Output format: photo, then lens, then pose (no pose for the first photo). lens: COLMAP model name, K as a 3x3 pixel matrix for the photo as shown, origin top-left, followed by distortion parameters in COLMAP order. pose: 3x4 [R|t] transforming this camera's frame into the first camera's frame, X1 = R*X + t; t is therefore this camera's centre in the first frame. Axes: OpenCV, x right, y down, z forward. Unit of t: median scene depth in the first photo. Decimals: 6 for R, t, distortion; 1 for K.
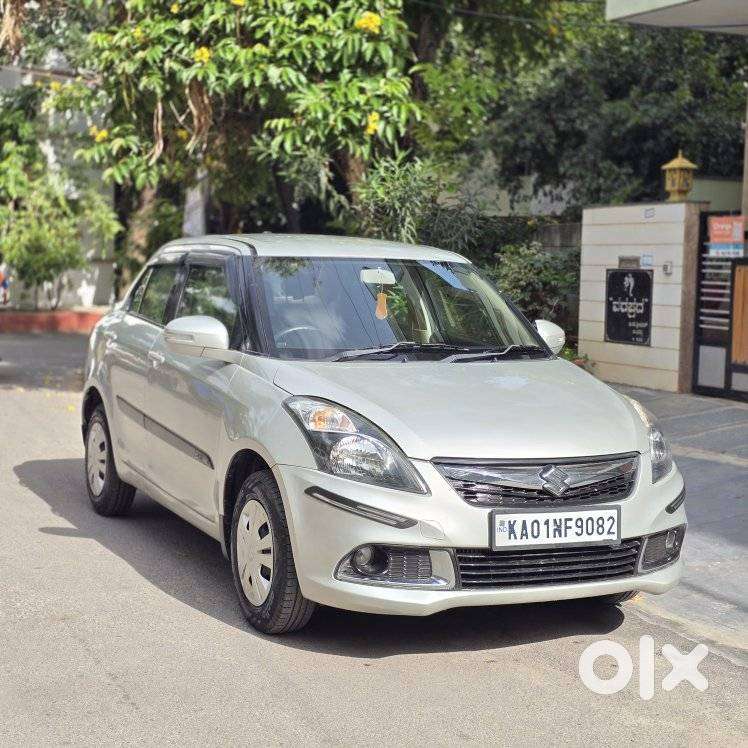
lens RADIAL K [[1408.4, 0, 388.0], [0, 1408.4, 376.9], [0, 0, 1]] dist [0.232608, -0.975114]
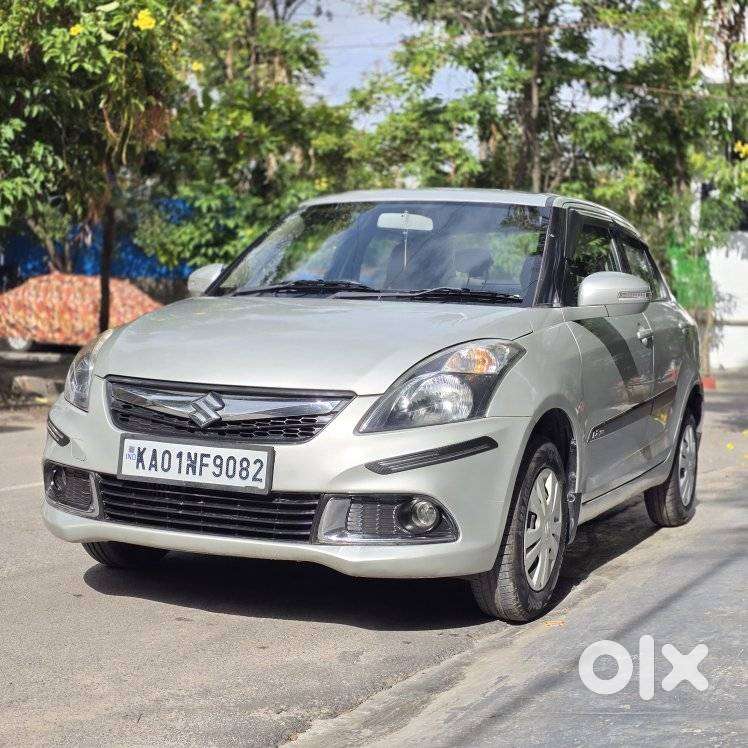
lens RADIAL K [[1408.4, 0, 388.0], [0, 1408.4, 376.9], [0, 0, 1]] dist [0.232608, -0.975114]
pose [[0.640301, 0.024144, -0.767744, 0.406720], [-0.085164, 0.995575, -0.039719, 0.037887], [0.763388, 0.090816, 0.639524, 0.261340]]
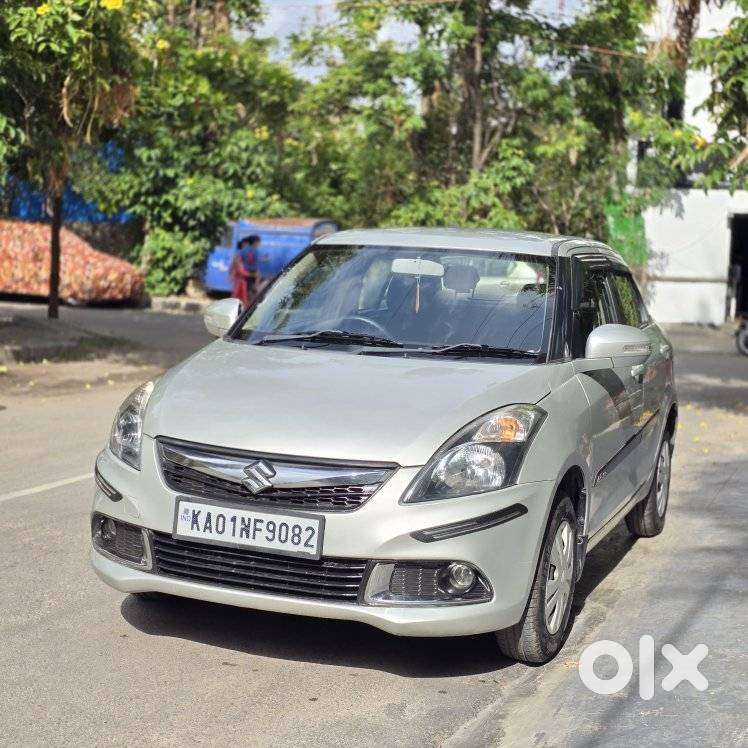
lens RADIAL K [[1401.0, 0, 374.3], [0, 1401.0, 399.7], [0, 0, 1]] dist [0.263557, -1.228877]
pose [[0.677840, 0.083373, -0.730467, 0.400075], [-0.093719, 0.995243, 0.026626, -0.003483], [0.729212, 0.050410, 0.682428, 0.210949]]
